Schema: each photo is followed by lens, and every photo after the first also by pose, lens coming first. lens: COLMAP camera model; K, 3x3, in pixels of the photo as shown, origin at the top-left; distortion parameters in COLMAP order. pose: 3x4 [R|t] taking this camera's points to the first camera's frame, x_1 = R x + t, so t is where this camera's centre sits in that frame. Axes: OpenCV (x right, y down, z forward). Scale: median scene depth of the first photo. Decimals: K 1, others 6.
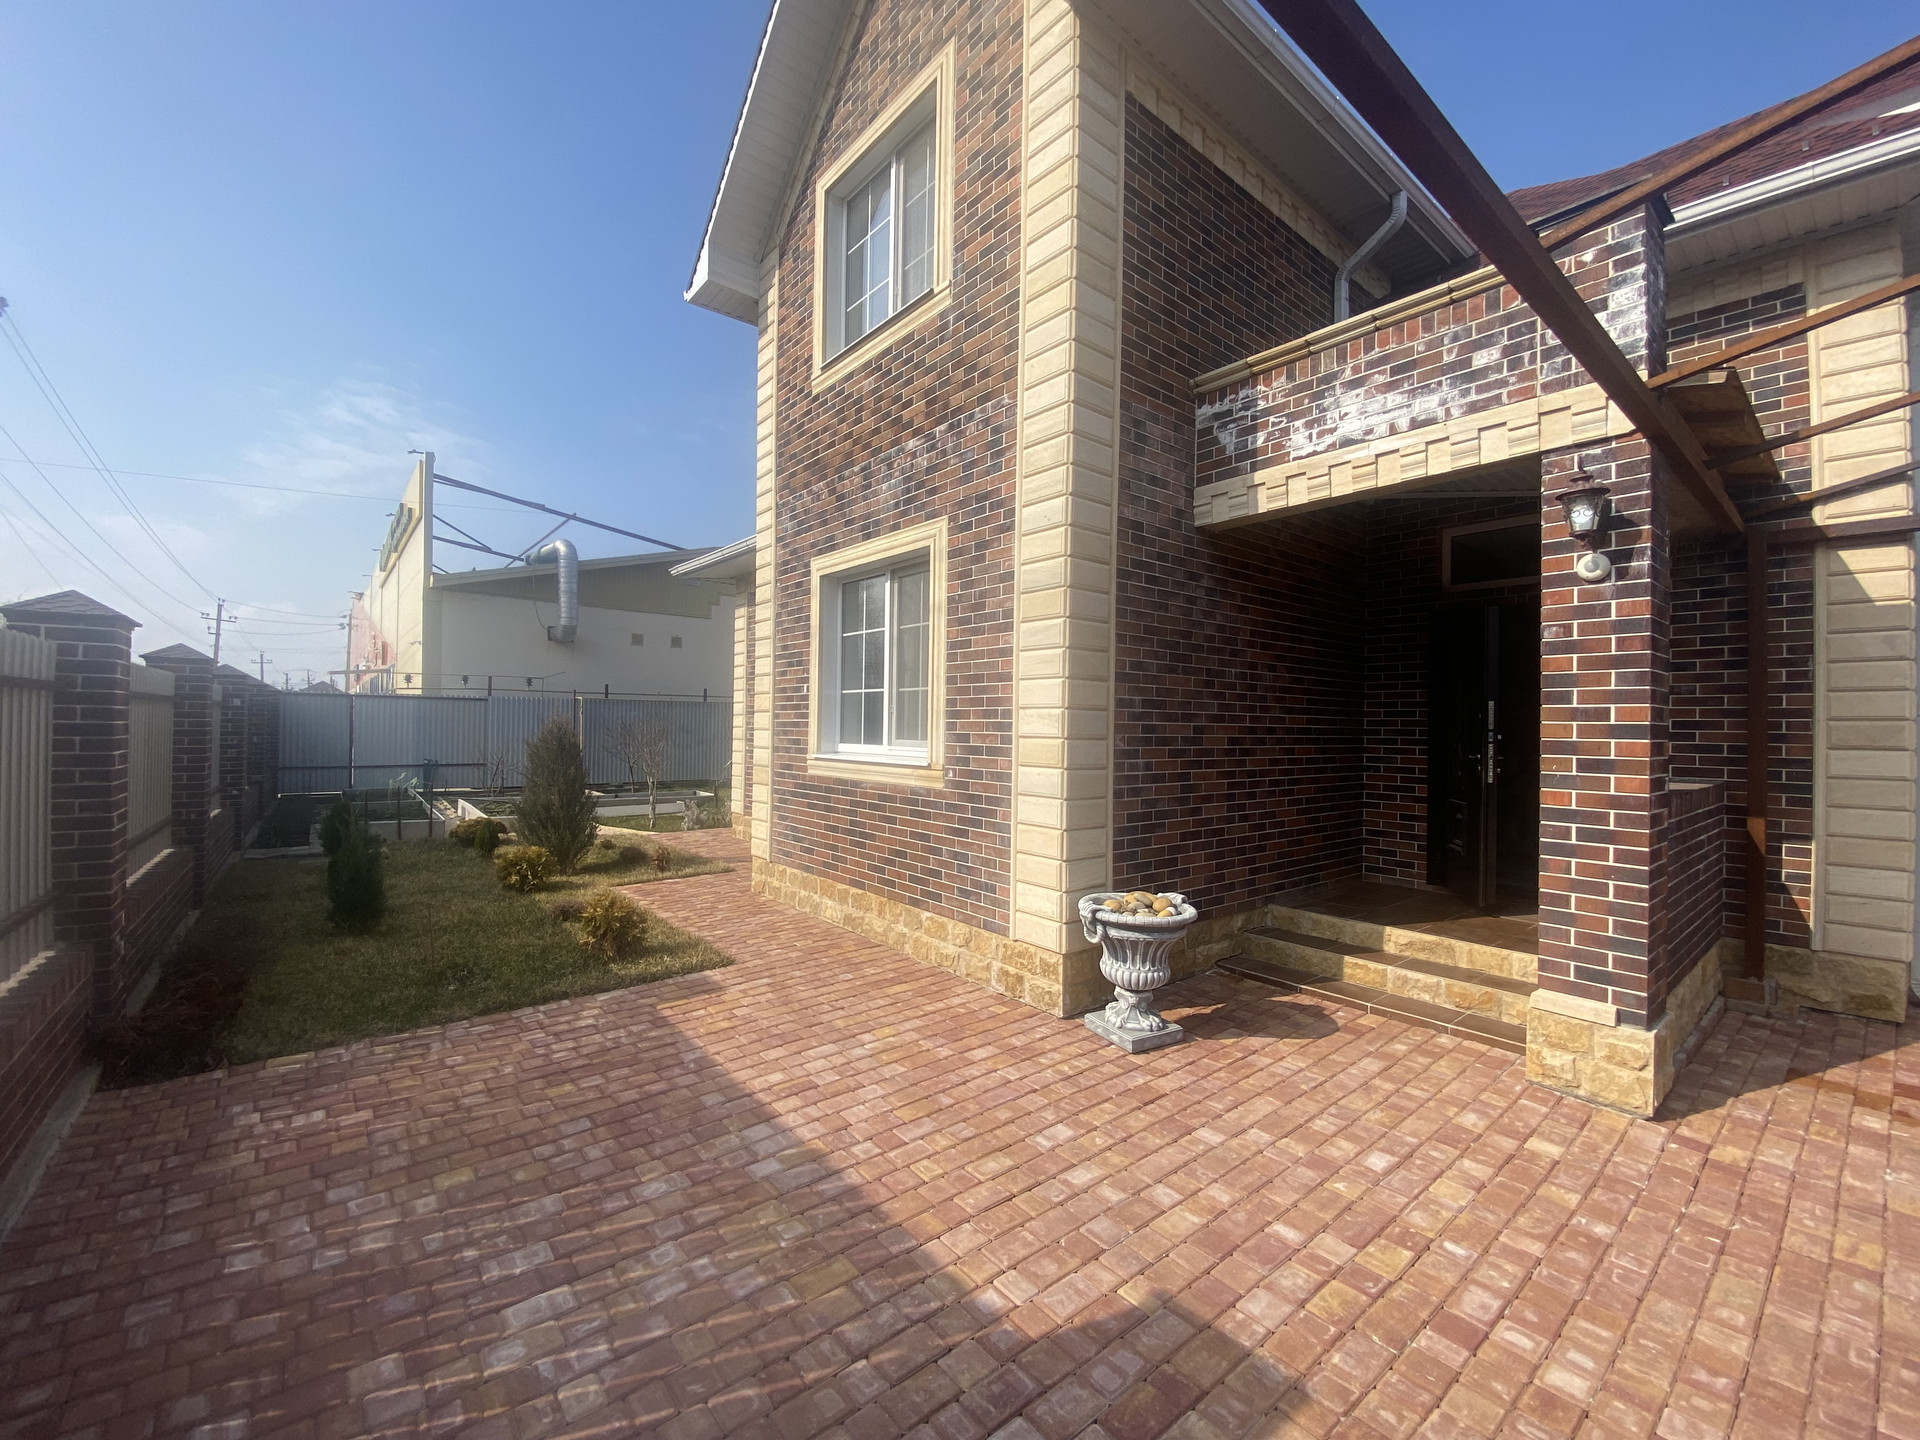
lens RADIAL K [[787.0, 0, 948.6], [0, 787.0, 719.5], [0, 0, 1]] dist [0.011409, -0.016288]
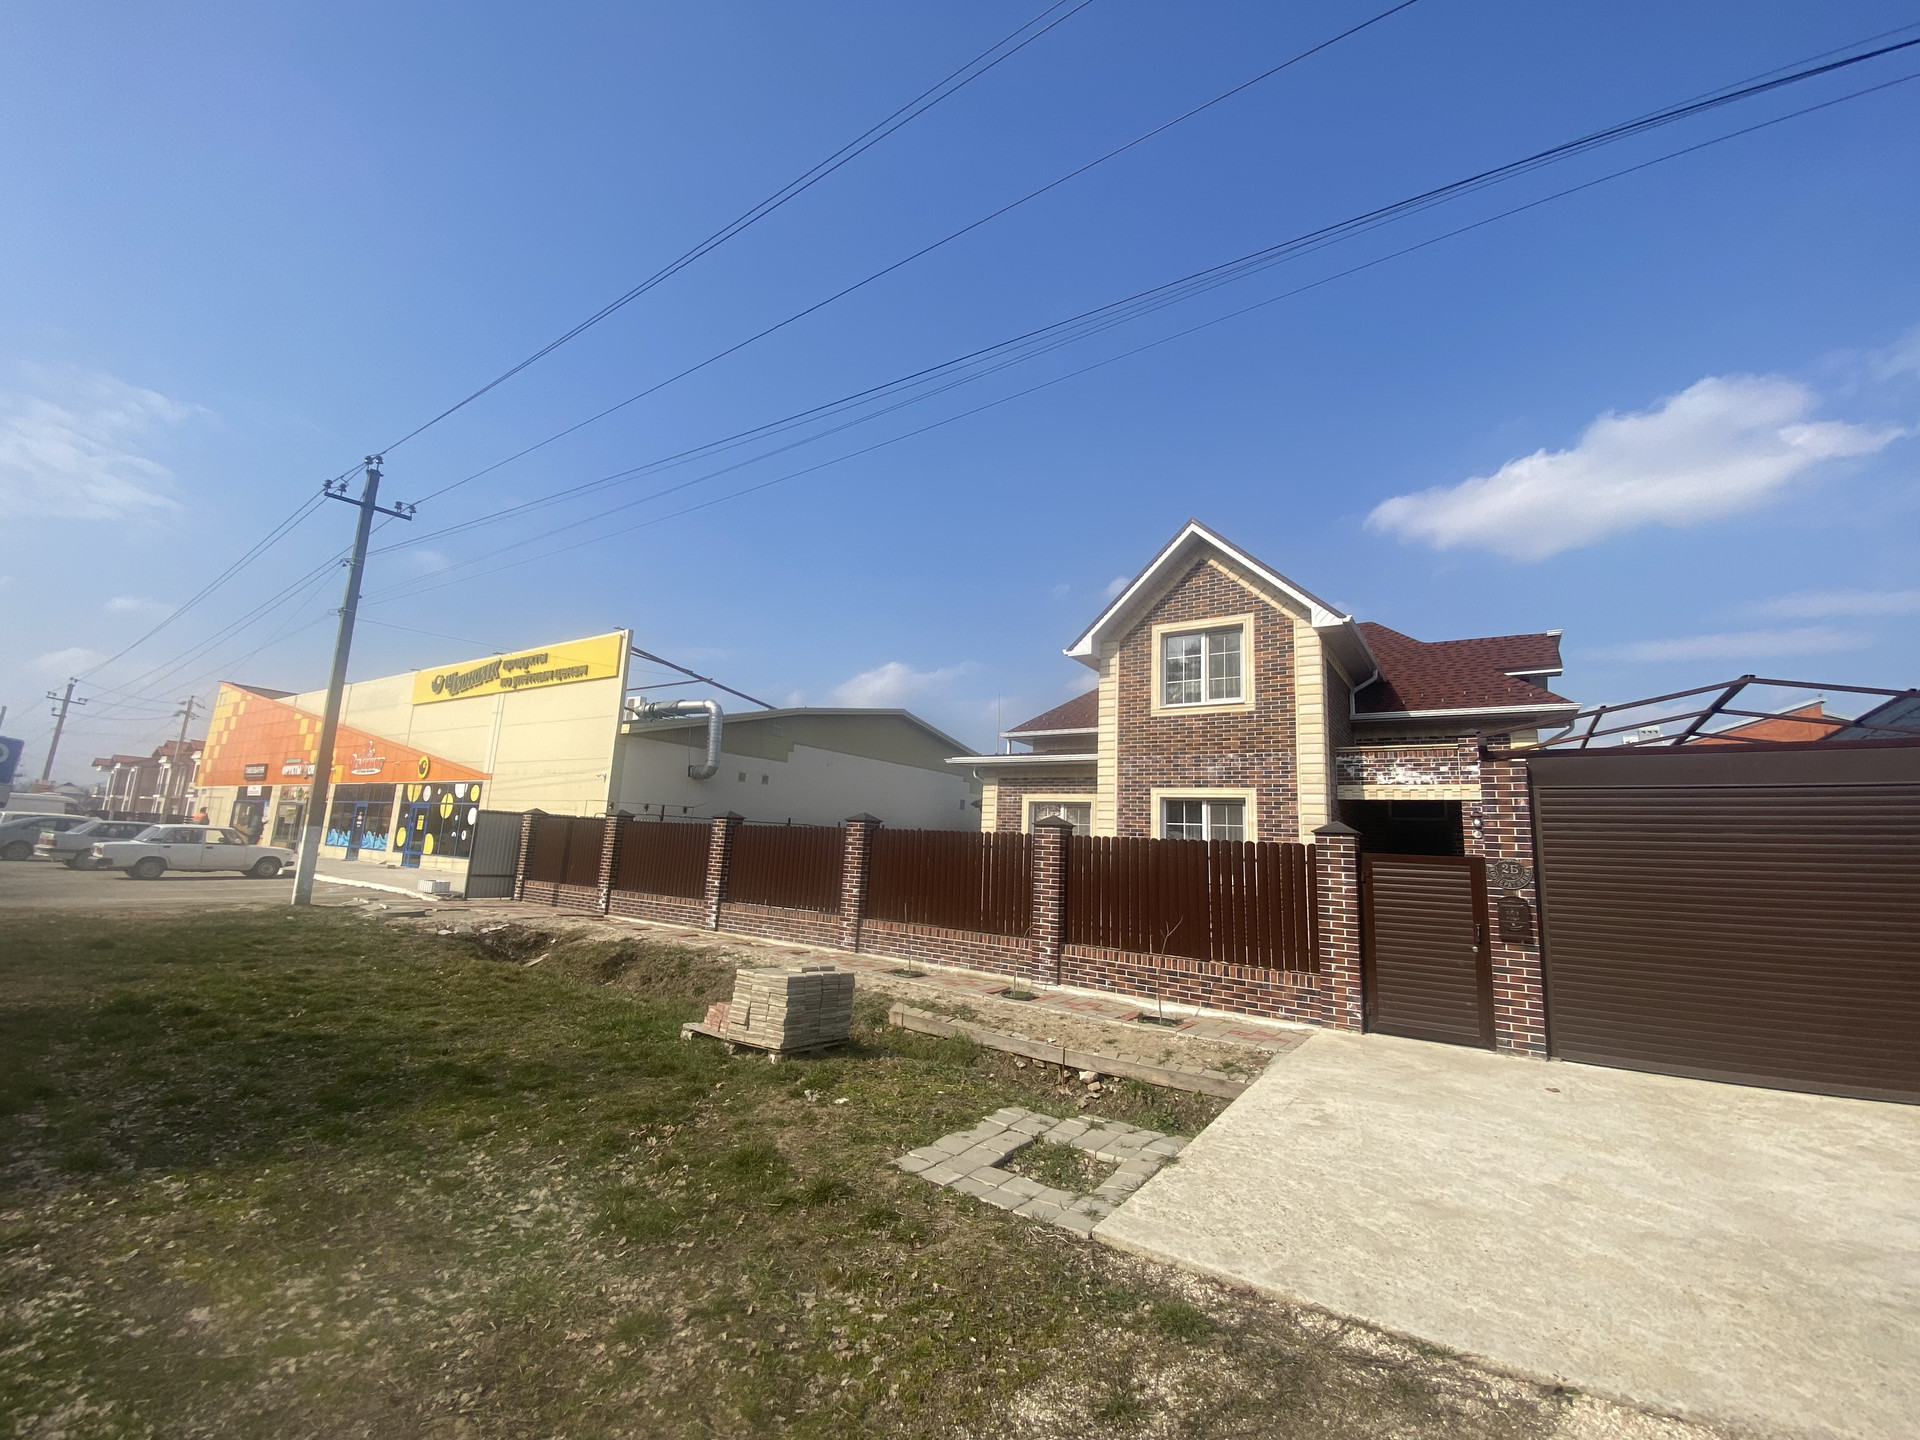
lens RADIAL K [[768.9, 0, 957.8], [0, 768.9, 716.7], [0, 0, 1]] dist [0.025806, -0.022597]
pose [[0.960616, 0.078832, 0.266464, -1.495530], [-0.036441, 0.986372, -0.160442, -0.040233], [-0.275481, 0.144413, 0.950398, -1.095079]]
